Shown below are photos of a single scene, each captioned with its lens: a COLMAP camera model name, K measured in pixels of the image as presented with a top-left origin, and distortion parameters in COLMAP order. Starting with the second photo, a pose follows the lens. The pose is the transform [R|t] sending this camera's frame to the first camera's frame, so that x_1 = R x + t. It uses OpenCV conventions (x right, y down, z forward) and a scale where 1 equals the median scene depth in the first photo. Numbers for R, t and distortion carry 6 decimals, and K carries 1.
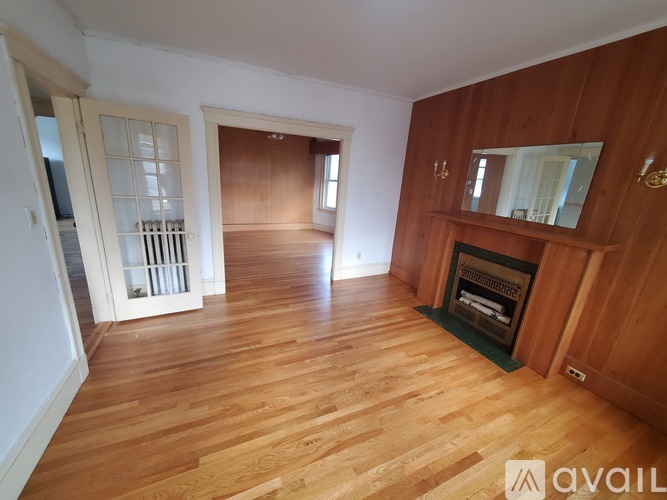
lens RADIAL K [[265.0, 0, 333.3], [0, 265.0, 255.1], [0, 0, 1]] dist [0.000431, 0.000430]
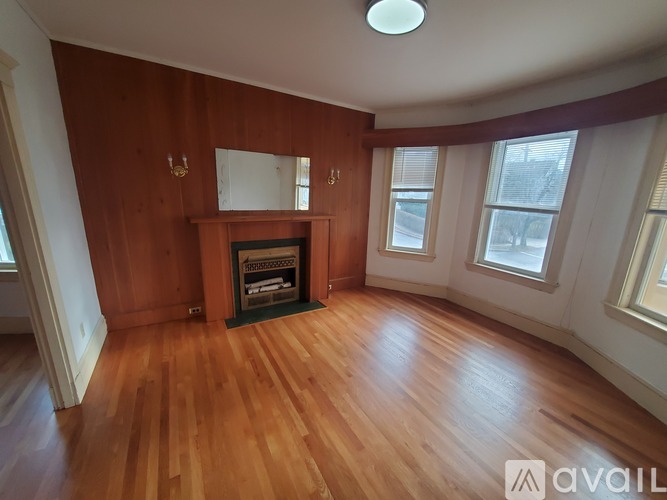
lens RADIAL K [[265.0, 0, 333.3], [0, 265.0, 255.1], [0, 0, 1]] dist [0.000431, 0.000430]
pose [[-0.099758, -0.306037, 0.946778, -0.556415], [0.245053, 0.914660, 0.321475, -0.249874], [-0.964364, 0.264080, -0.016250, 0.716722]]
